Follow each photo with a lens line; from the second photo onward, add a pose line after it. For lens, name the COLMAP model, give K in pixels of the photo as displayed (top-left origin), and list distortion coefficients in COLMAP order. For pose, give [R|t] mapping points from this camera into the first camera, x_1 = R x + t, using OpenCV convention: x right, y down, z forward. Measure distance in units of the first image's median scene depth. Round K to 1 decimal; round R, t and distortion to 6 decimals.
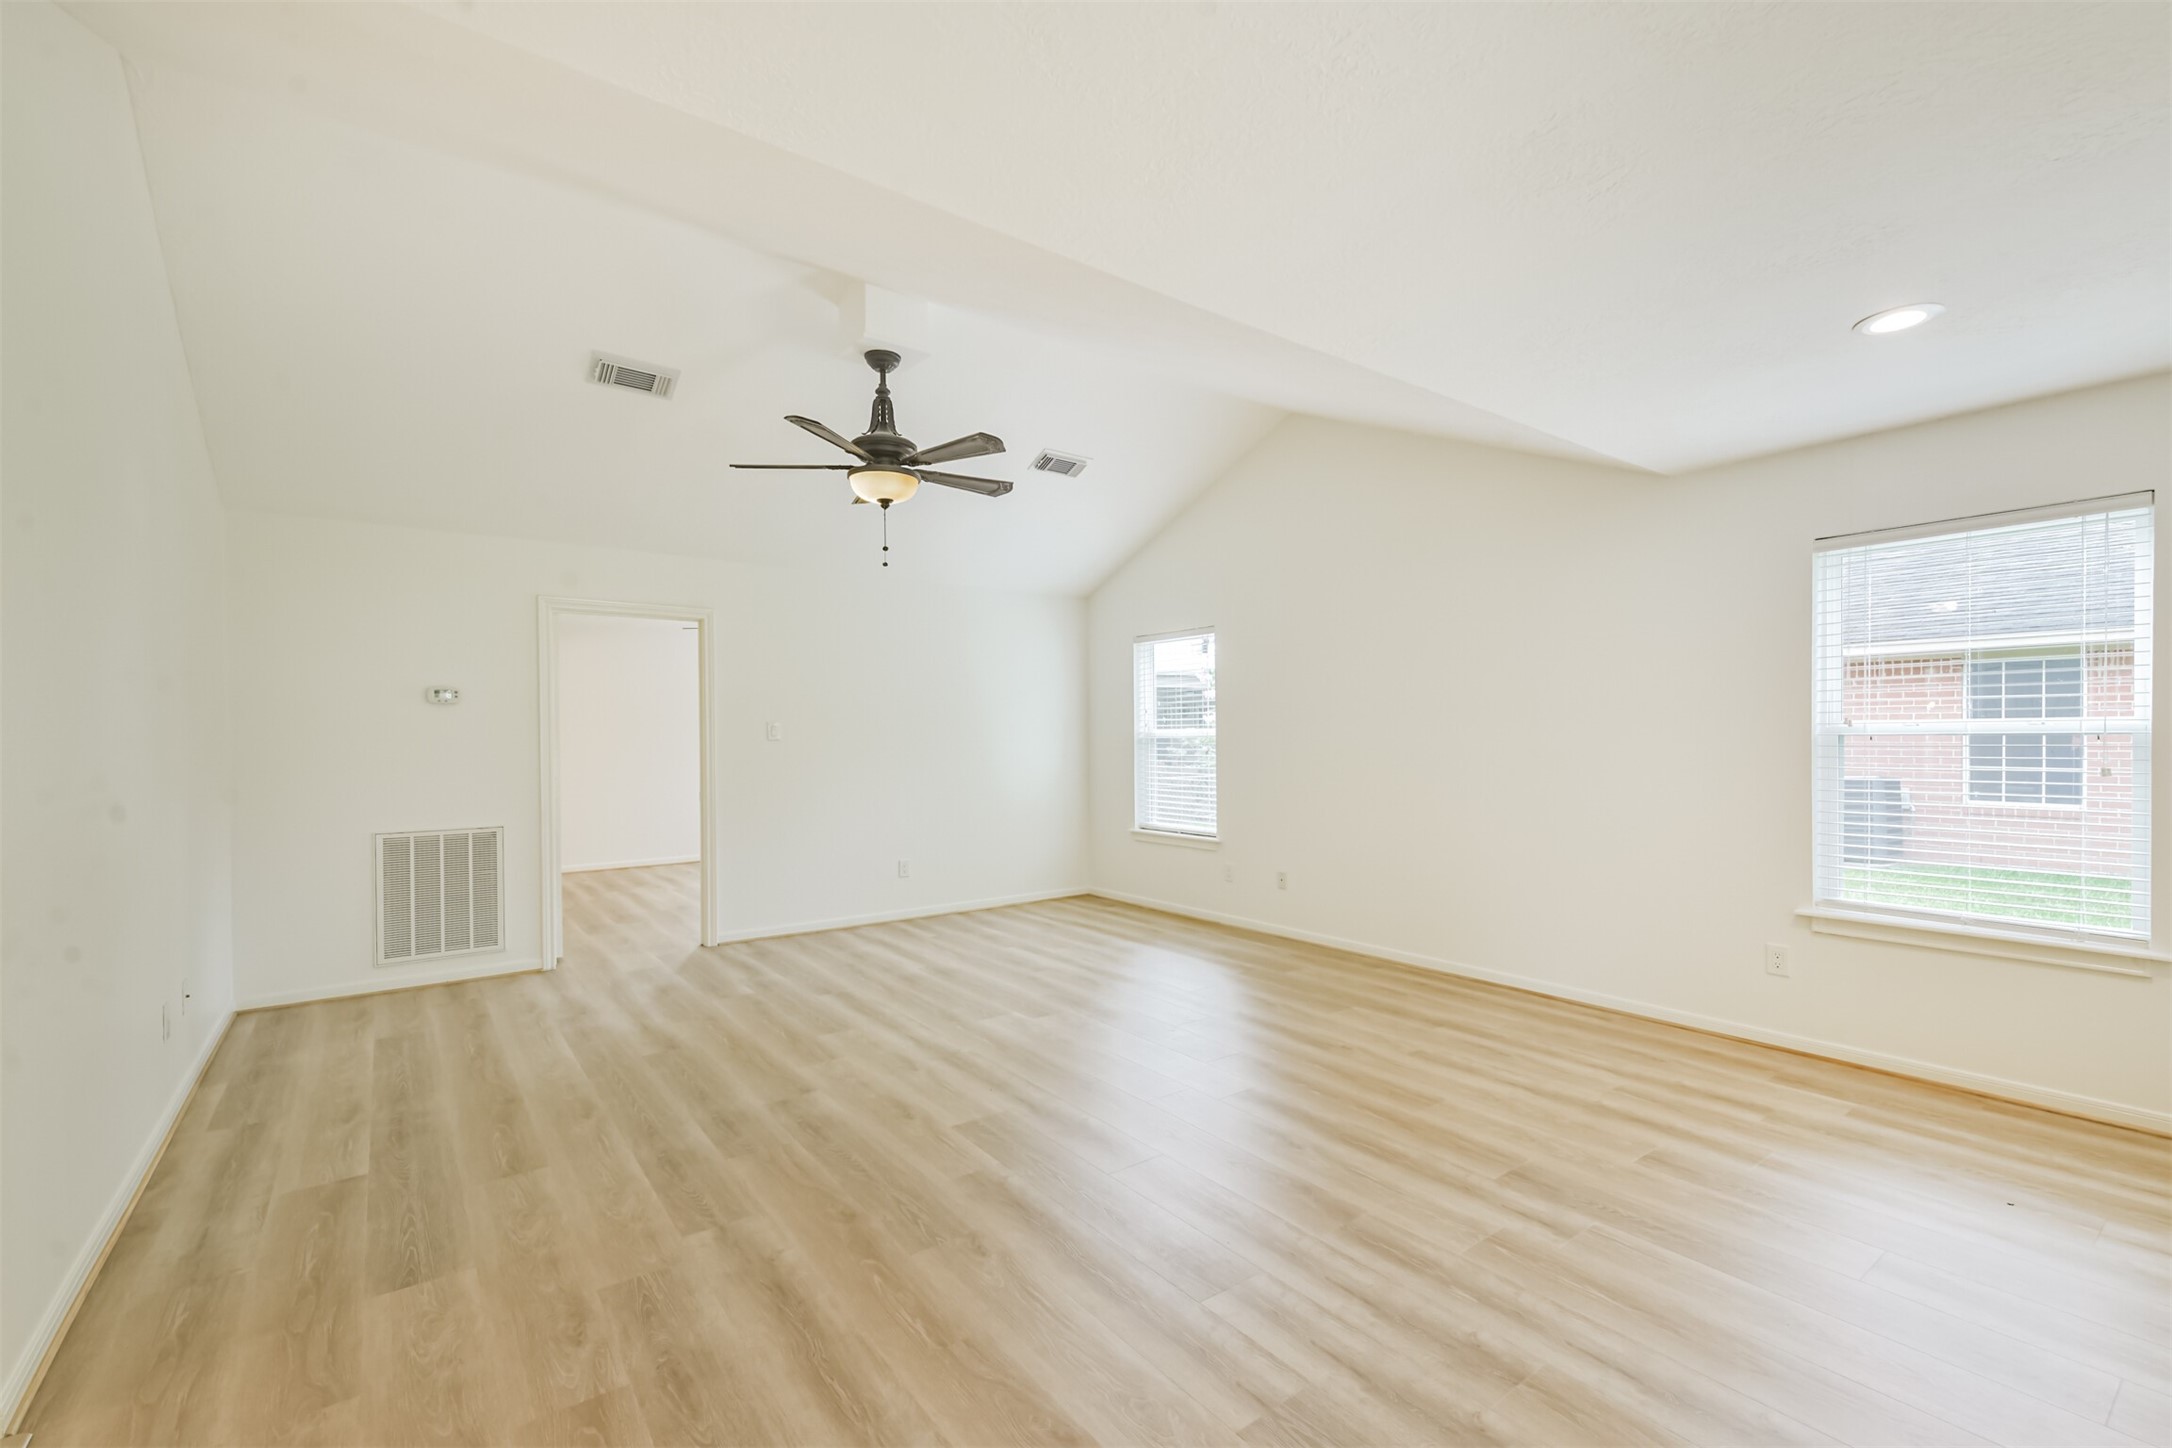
lens RADIAL K [[929.1, 0, 1088.2], [0, 929.1, 743.7], [0, 0, 1]] dist [0.021464, -0.003221]
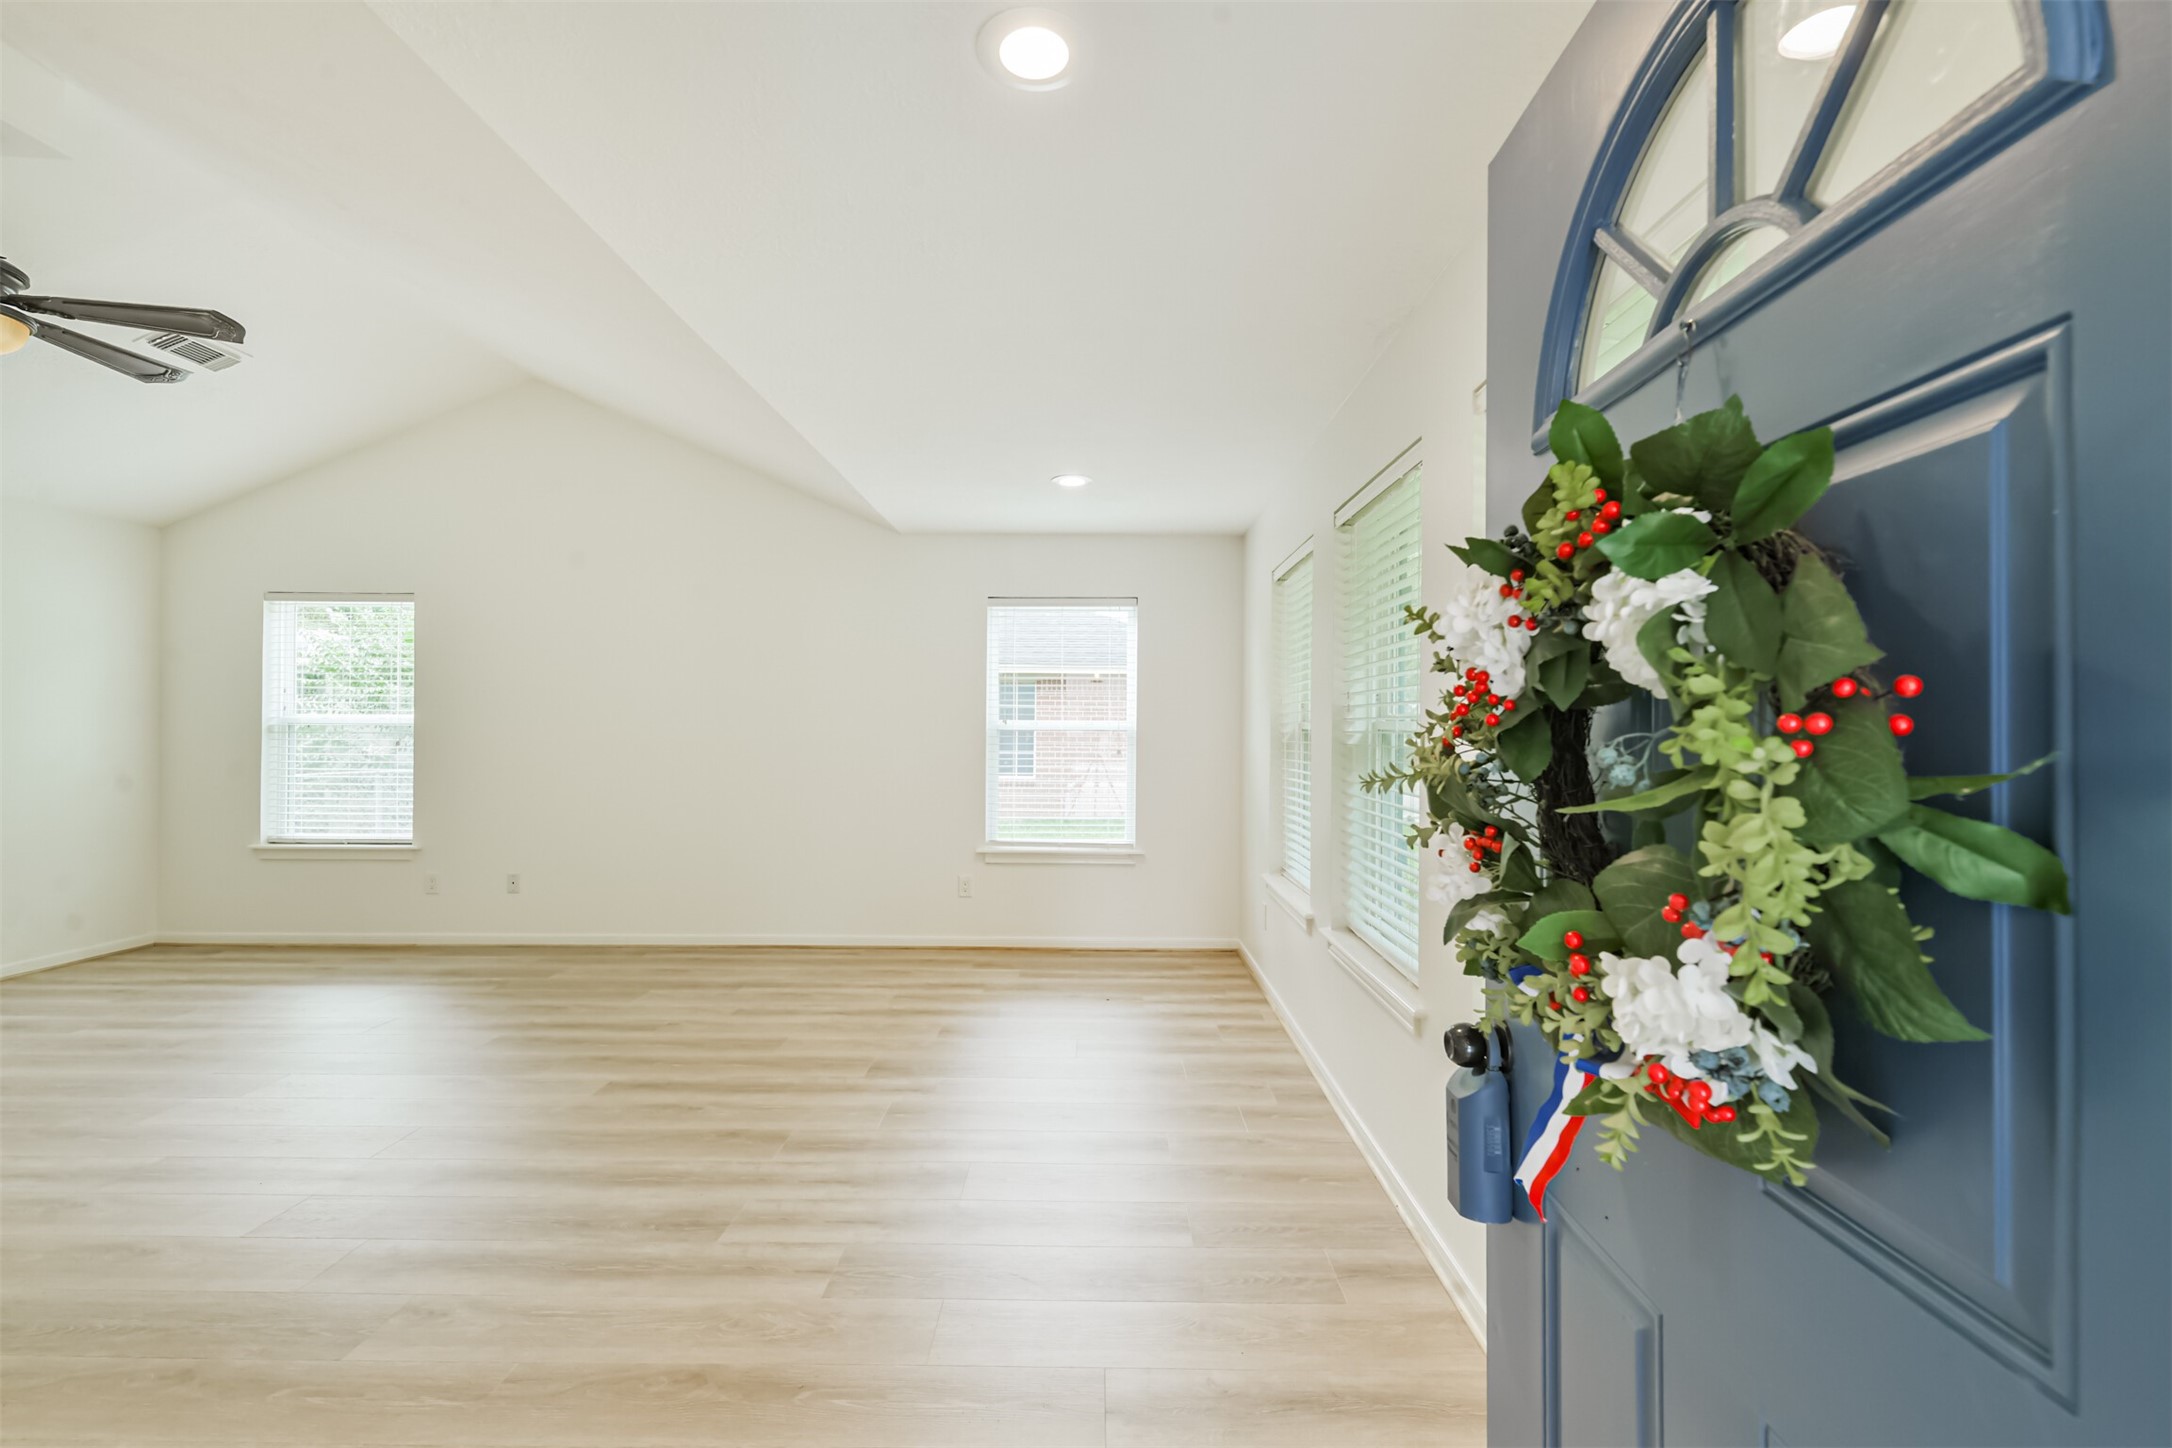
lens RADIAL K [[929.1, 0, 1088.4], [0, 929.1, 715.1], [0, 0, 1]] dist [0.021464, -0.003221]
pose [[0.606338, 0.022727, 0.794882, -0.279970], [-0.005052, 0.999681, -0.024729, 0.003478], [-0.795191, 0.010979, 0.606260, -0.009904]]
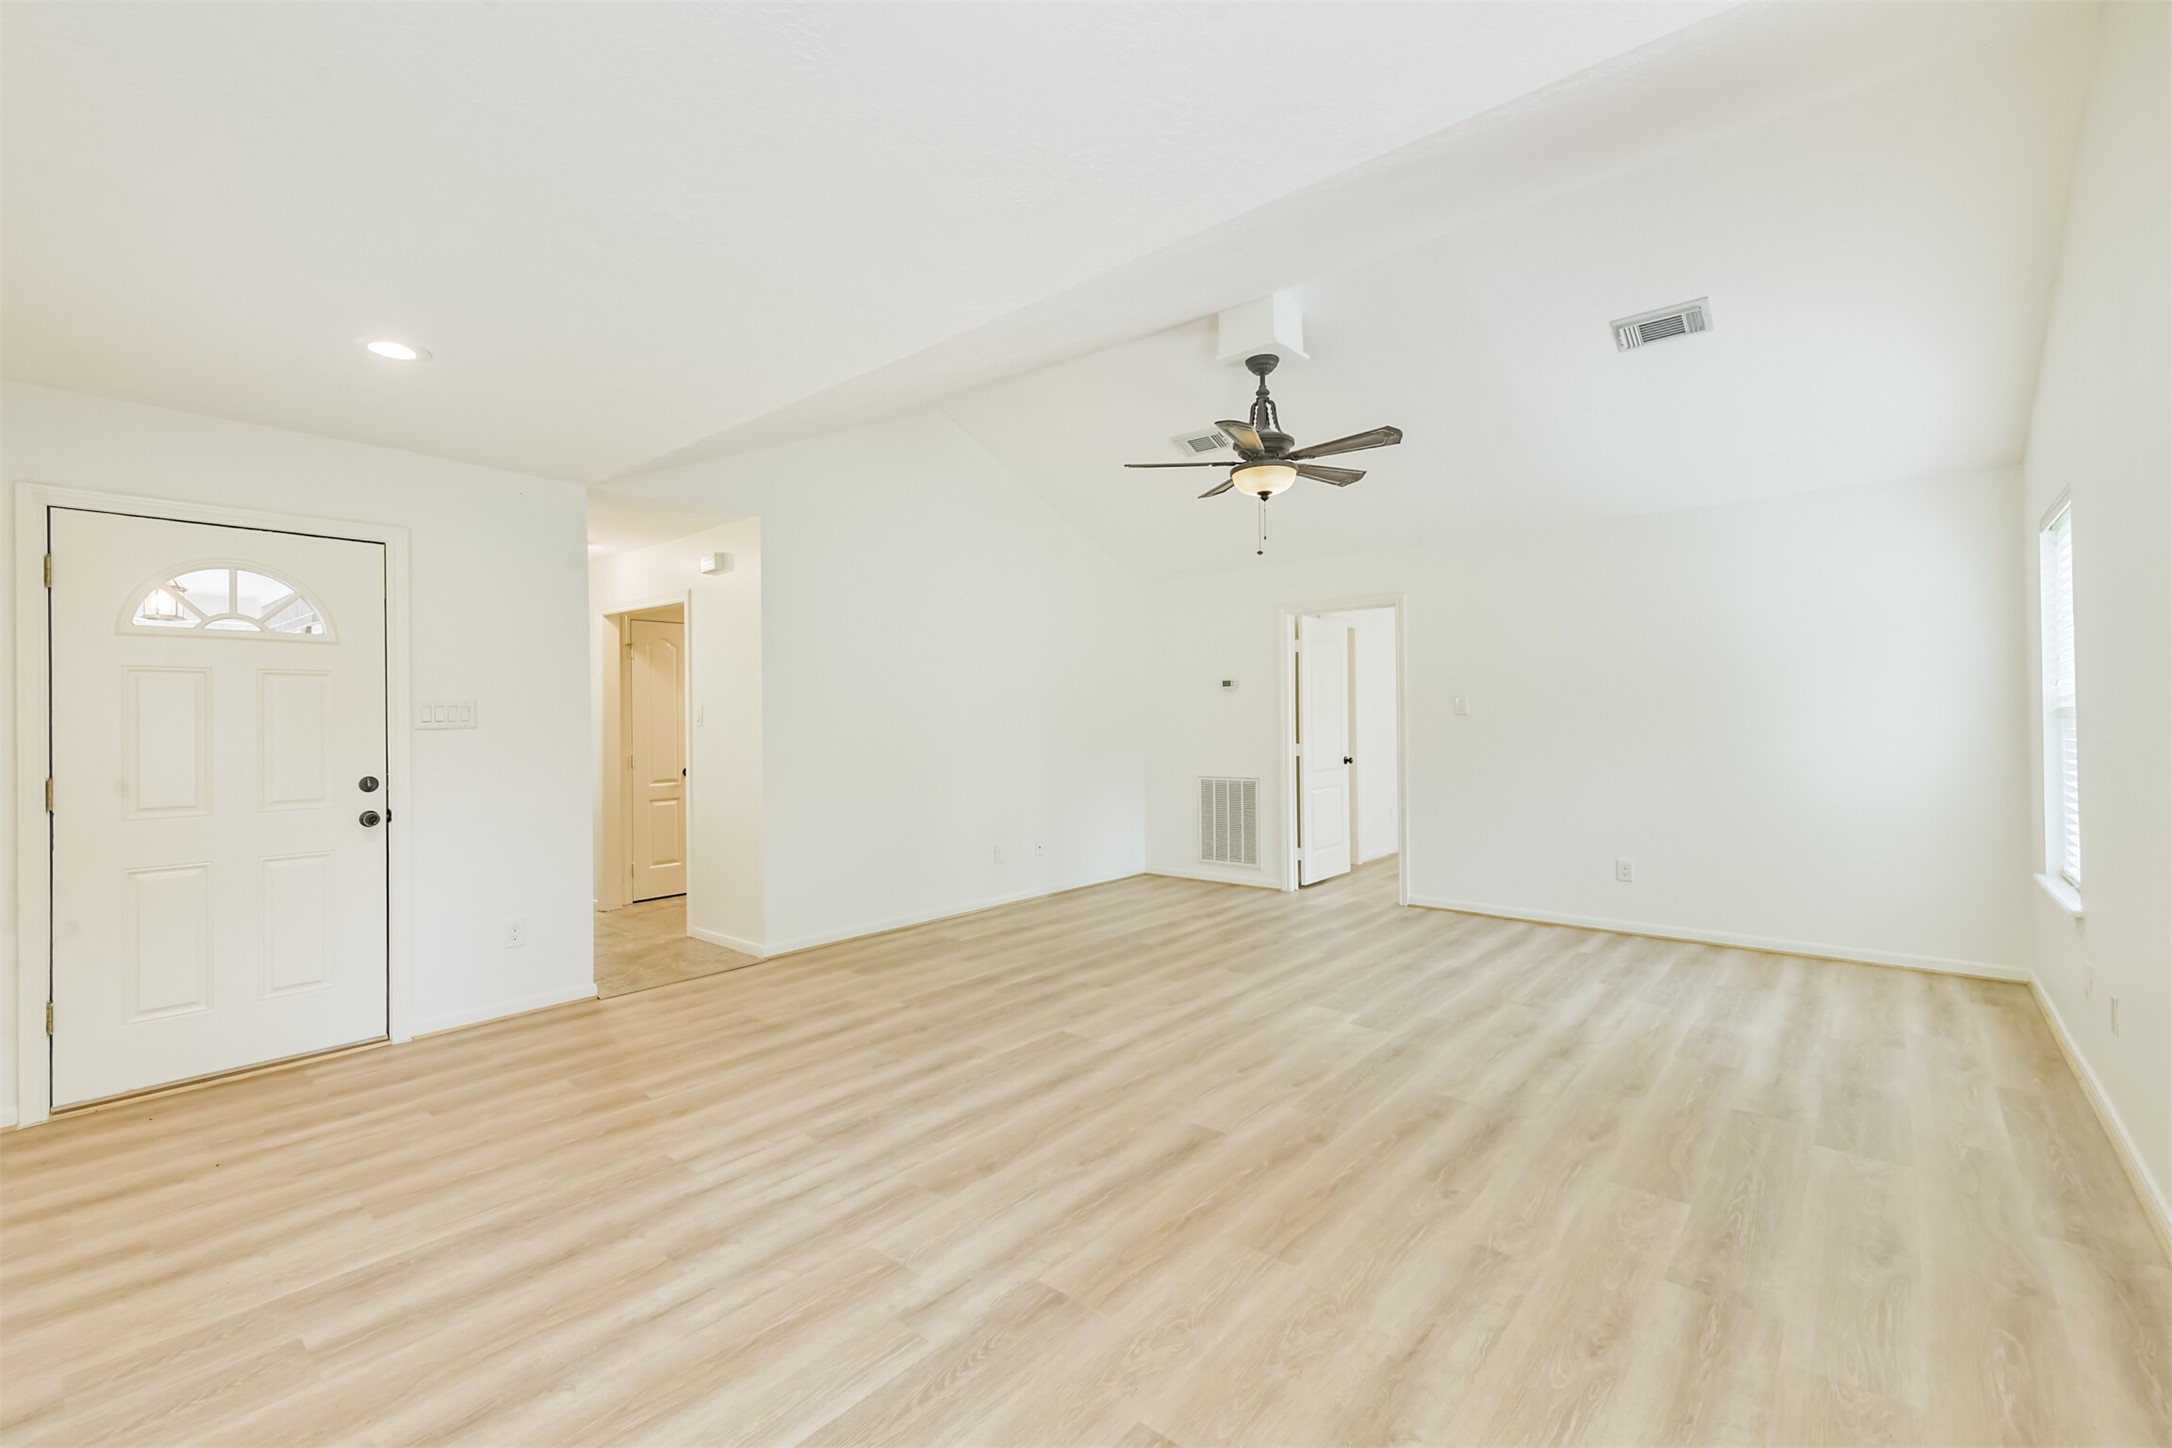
lens RADIAL K [[929.1, 0, 1087.9], [0, 929.1, 700.6], [0, 0, 1]] dist [0.021464, -0.003221]
pose [[0.222747, -0.016213, -0.974741, 0.849367], [0.000753, 0.999864, -0.016459, -0.002745], [0.974876, 0.002933, 0.222729, 0.607985]]
